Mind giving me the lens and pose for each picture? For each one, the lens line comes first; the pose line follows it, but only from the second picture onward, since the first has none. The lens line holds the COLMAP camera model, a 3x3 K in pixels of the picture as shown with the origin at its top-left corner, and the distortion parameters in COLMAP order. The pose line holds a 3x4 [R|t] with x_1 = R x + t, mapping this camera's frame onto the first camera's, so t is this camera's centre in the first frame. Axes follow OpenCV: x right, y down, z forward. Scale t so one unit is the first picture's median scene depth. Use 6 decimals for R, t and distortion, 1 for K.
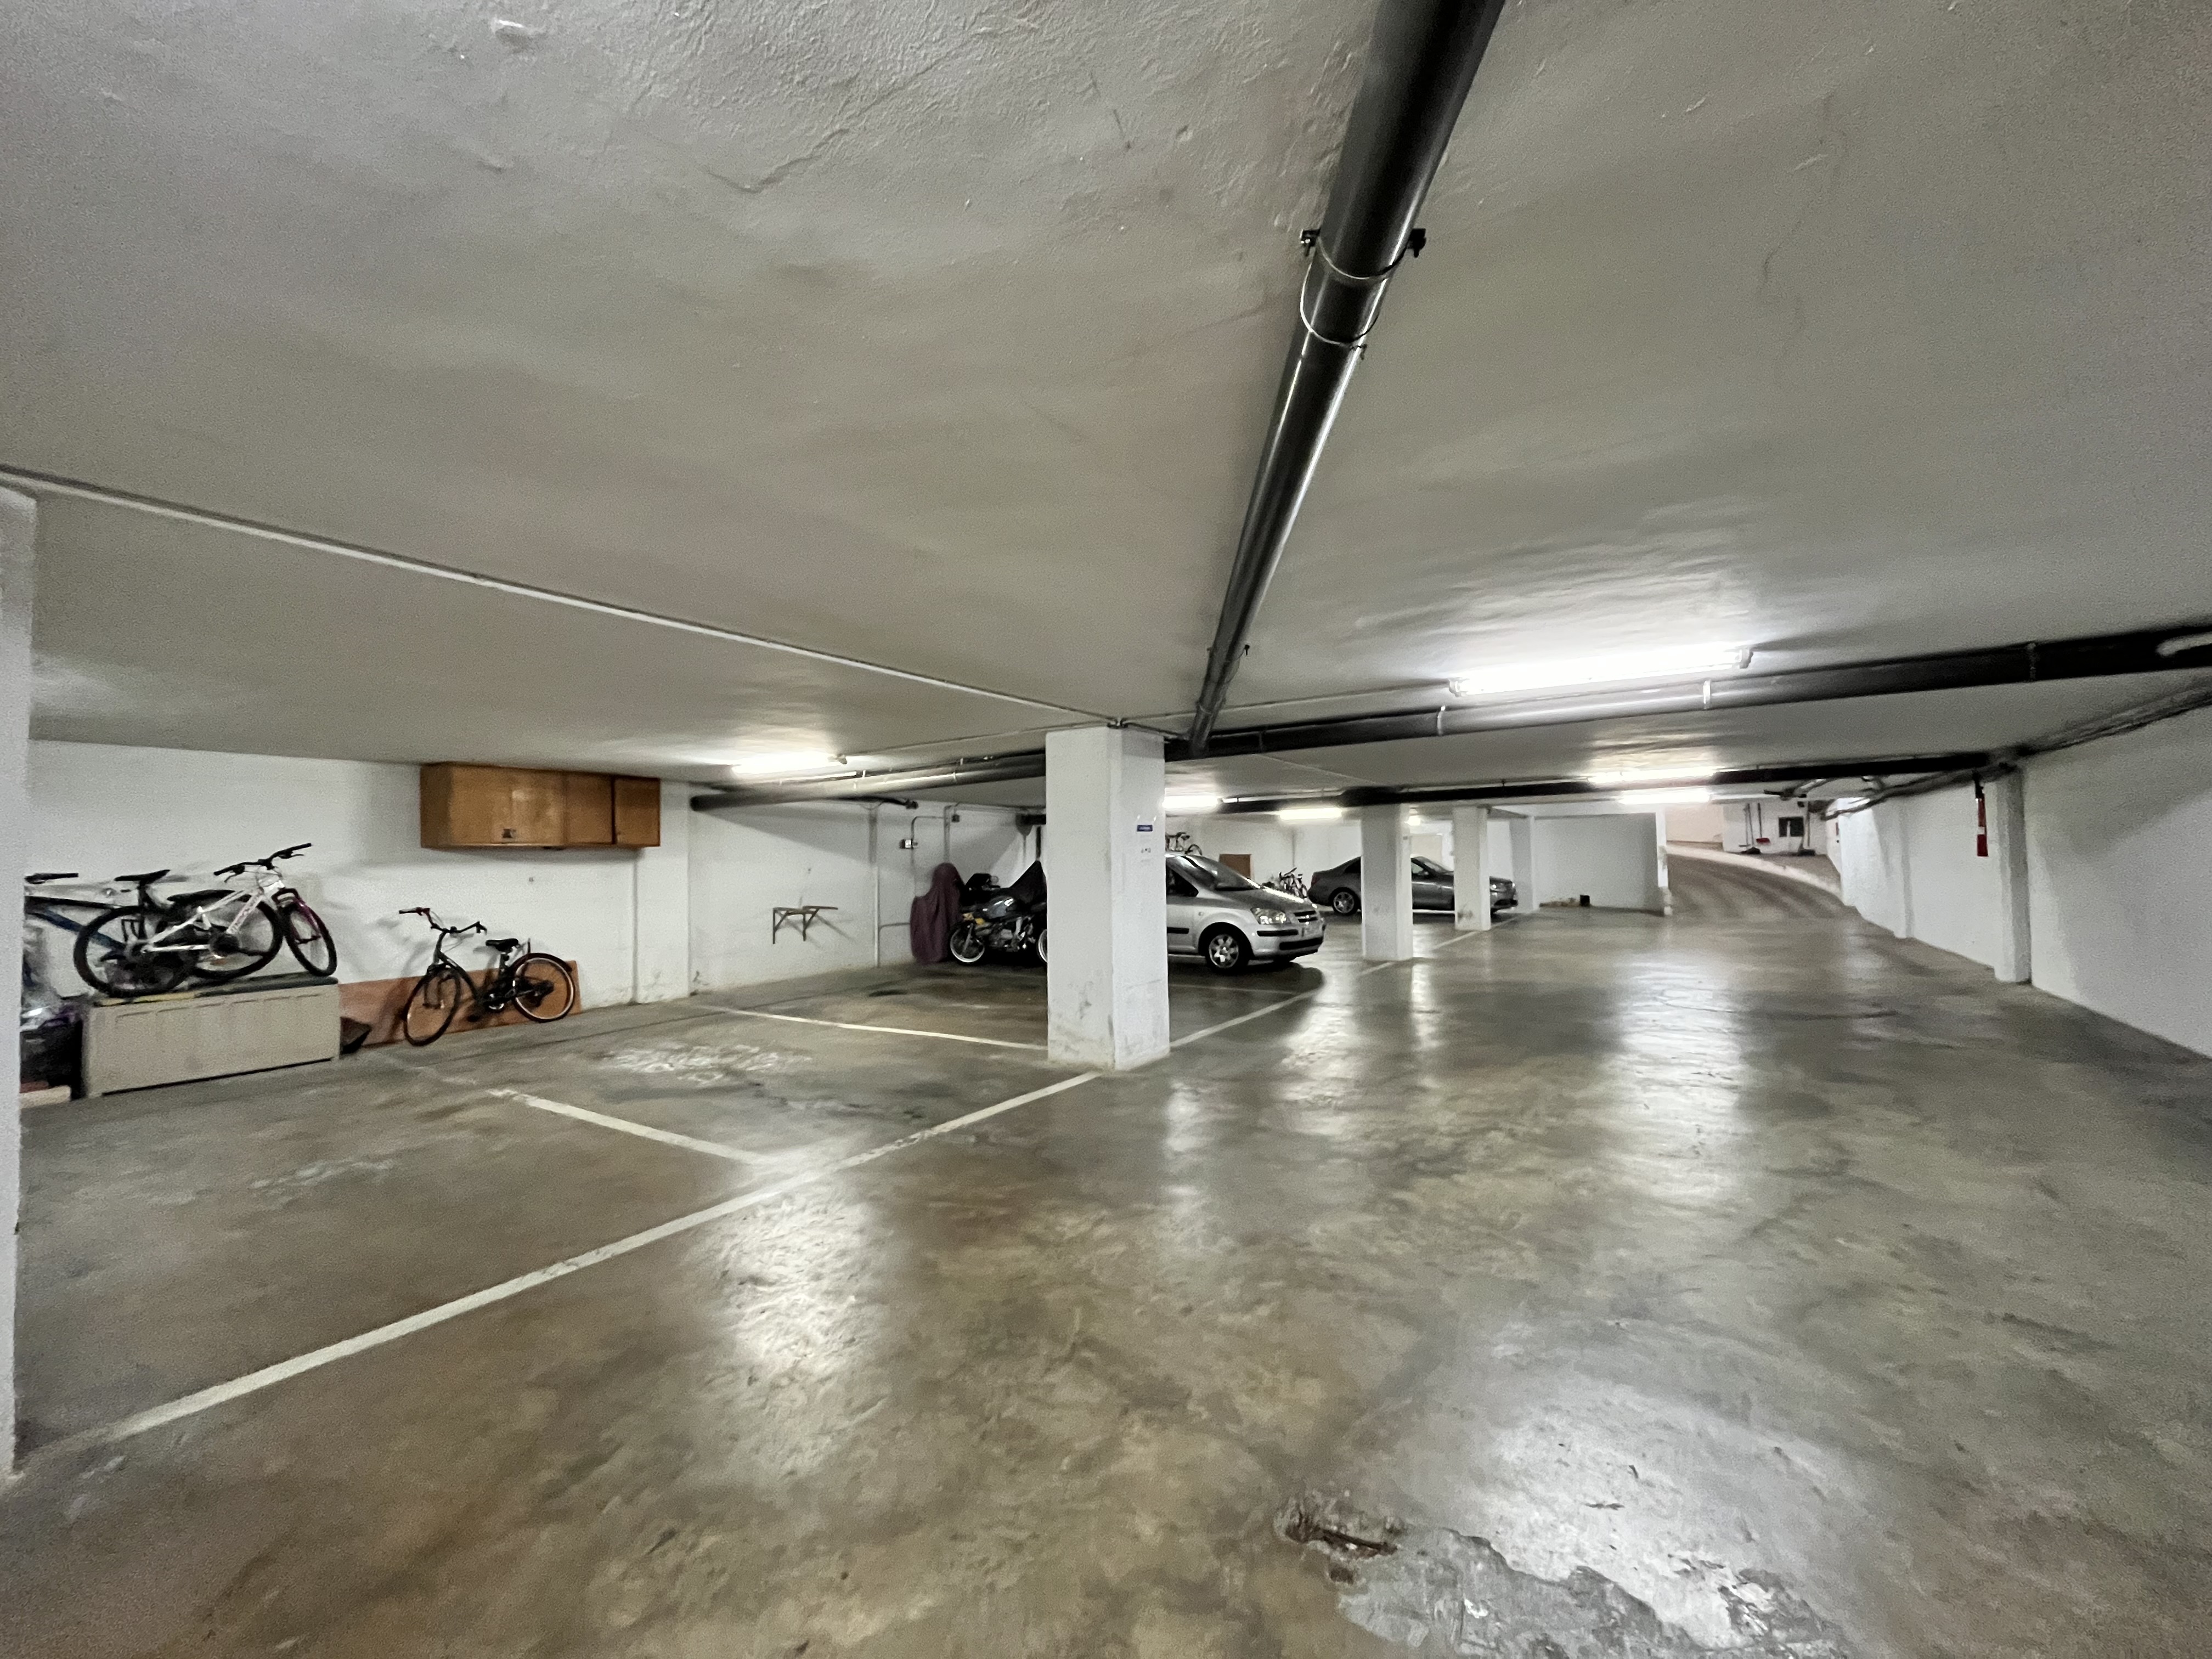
lens RADIAL K [[891.3, 0, 1110.5], [0, 891.3, 832.0], [0, 0, 1]] dist [-0.001882, -0.000117]
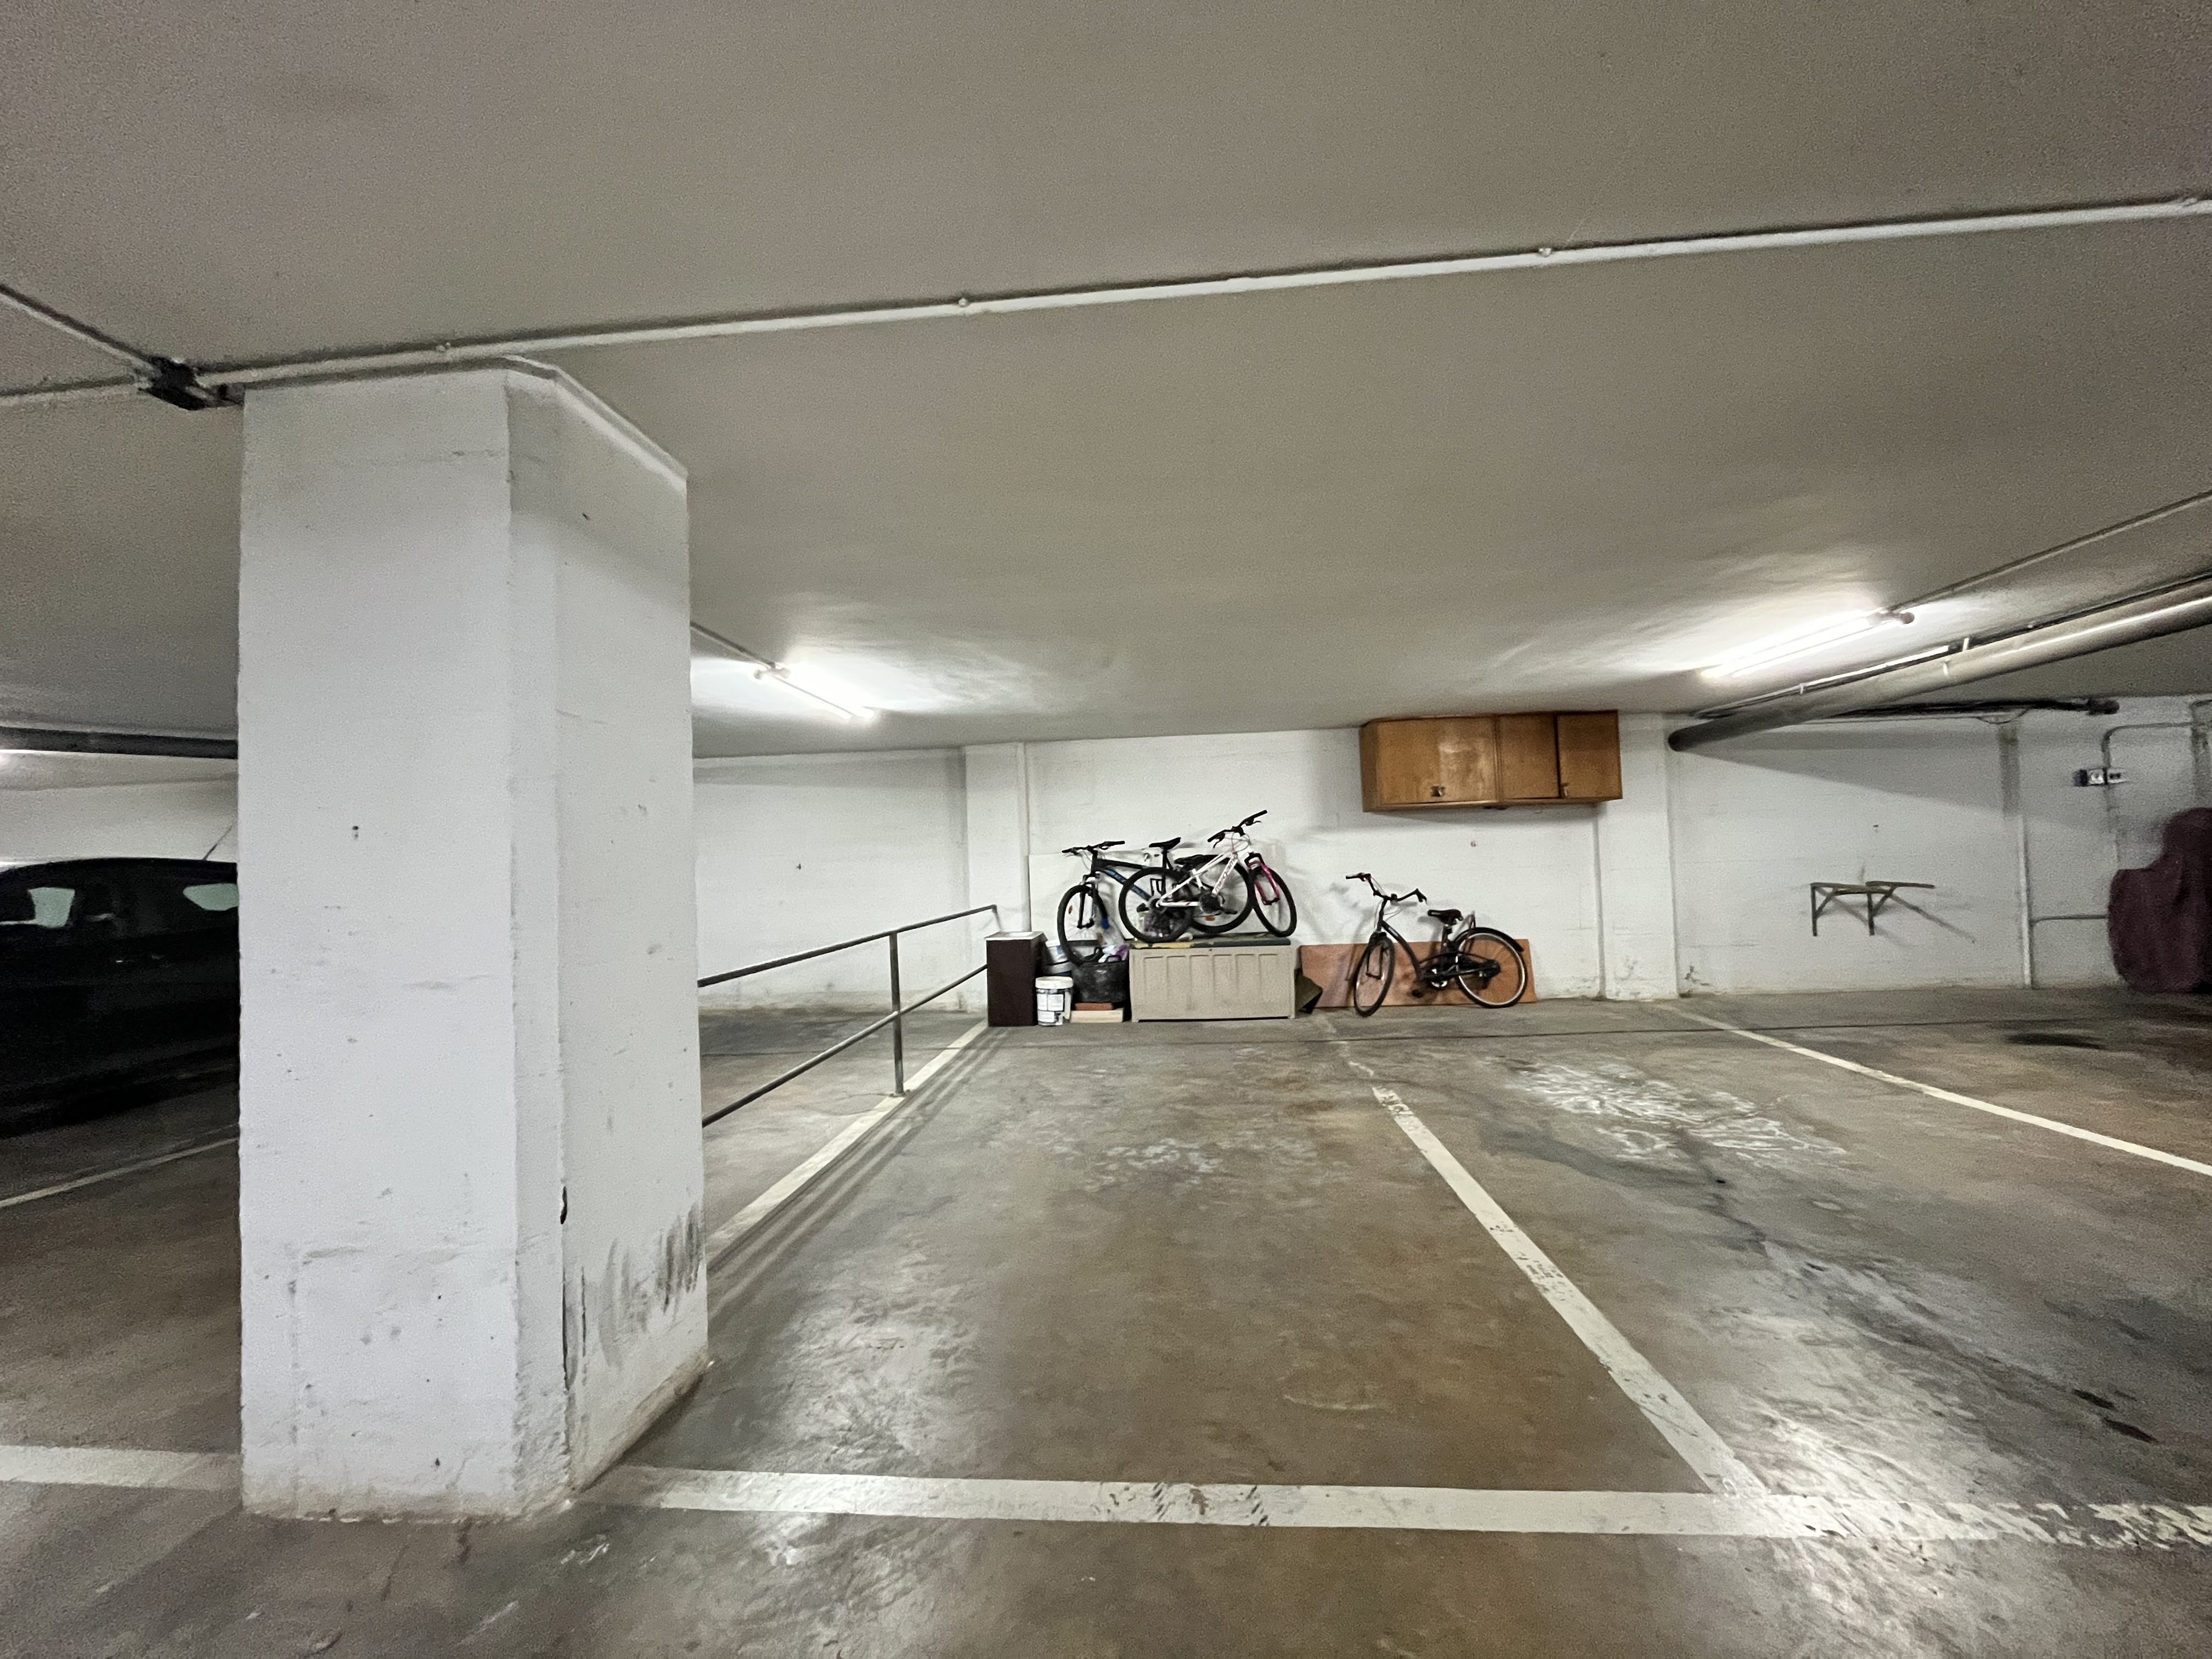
lens RADIAL K [[891.3, 0, 1107.7], [0, 891.3, 829.4], [0, 0, 1]] dist [-0.001882, -0.000117]
pose [[0.479487, -0.029853, -0.877041, -0.054687], [0.052543, 0.998605, -0.005266, 0.027569], [0.875974, -0.043557, 0.480387, 0.287005]]
